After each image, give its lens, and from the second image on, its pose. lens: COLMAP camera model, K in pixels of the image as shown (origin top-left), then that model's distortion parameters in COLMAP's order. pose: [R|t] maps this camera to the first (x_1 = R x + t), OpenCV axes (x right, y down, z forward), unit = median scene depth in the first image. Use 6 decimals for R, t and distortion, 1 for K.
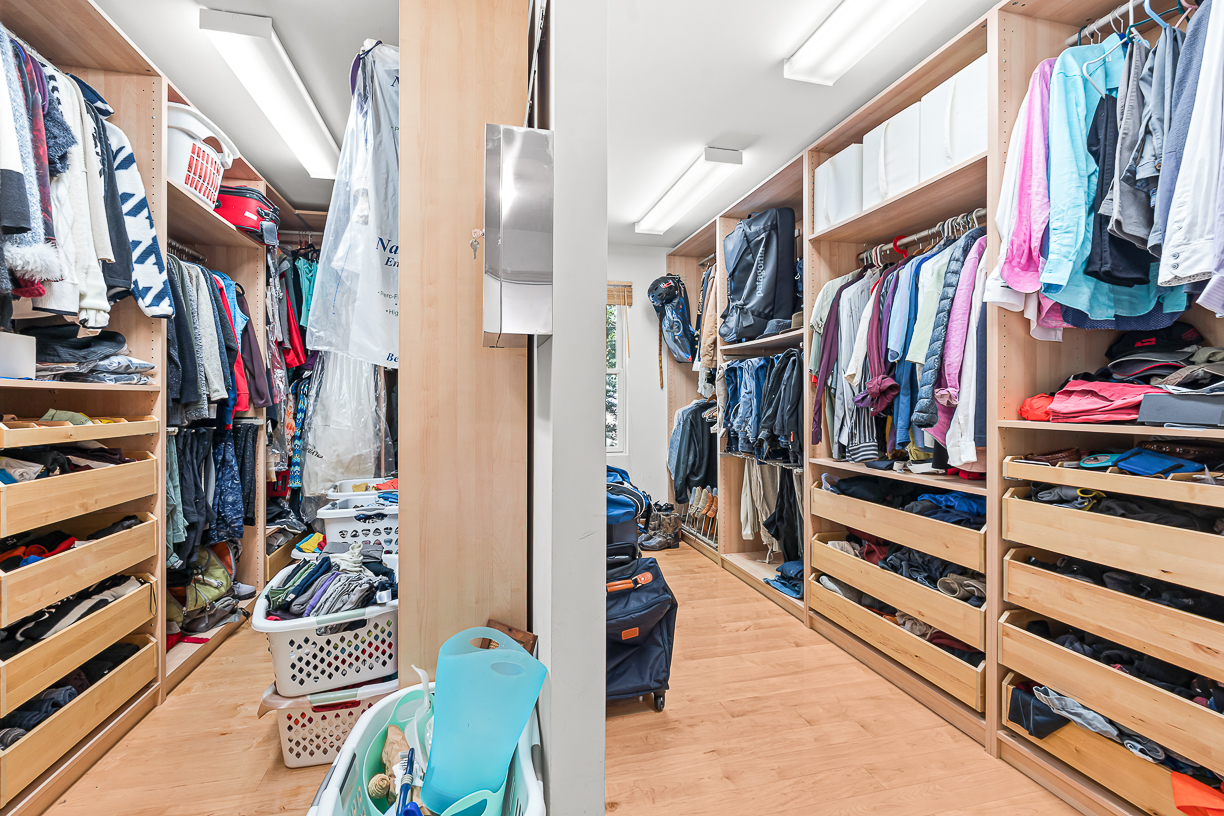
lens RADIAL K [[540.8, 0, 614.9], [0, 540.8, 405.2], [0, 0, 1]] dist [-0.003383, 0.000007]
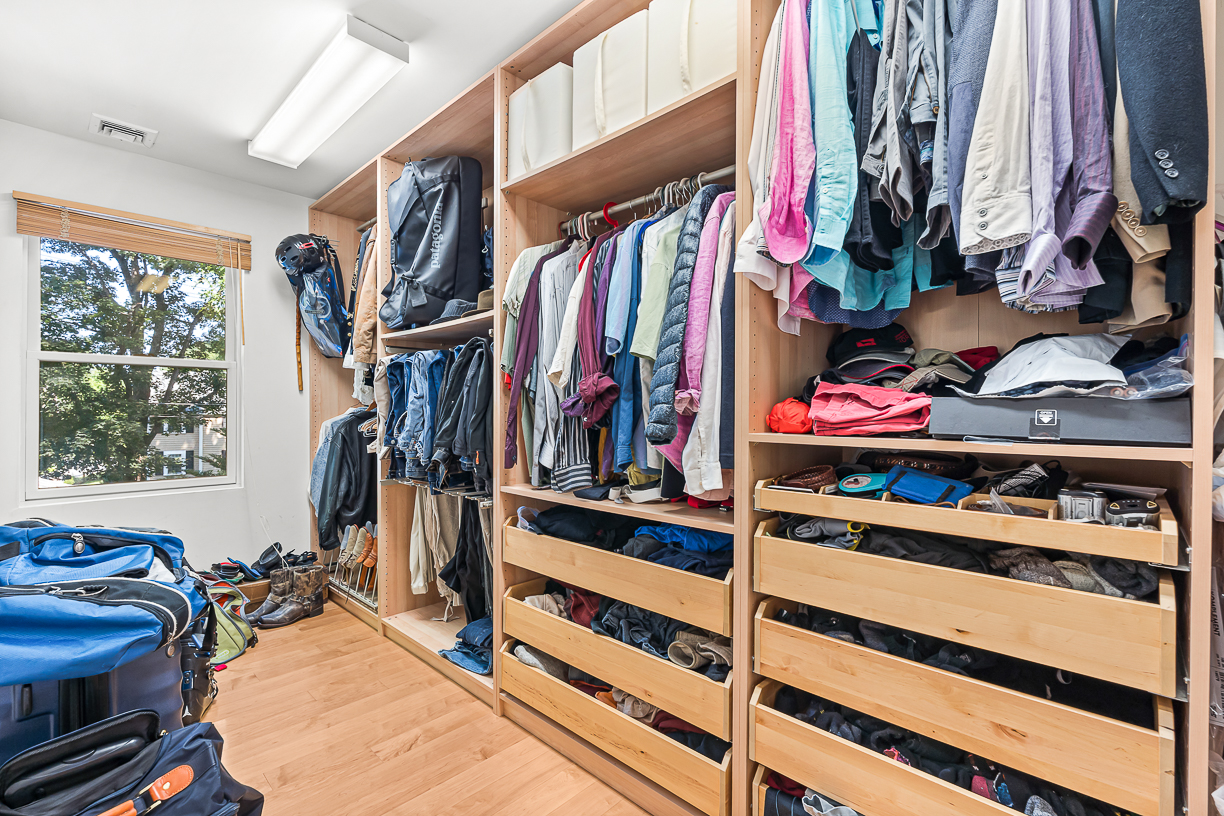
lens RADIAL K [[540.8, 0, 614.9], [0, 540.8, 405.2], [0, 0, 1]] dist [-0.003383, 0.000007]
pose [[0.844016, 0.008387, 0.536252, 0.104651], [0.001811, 0.999827, -0.018487, 0.001863], [-0.536314, 0.016575, 0.843856, 0.322966]]
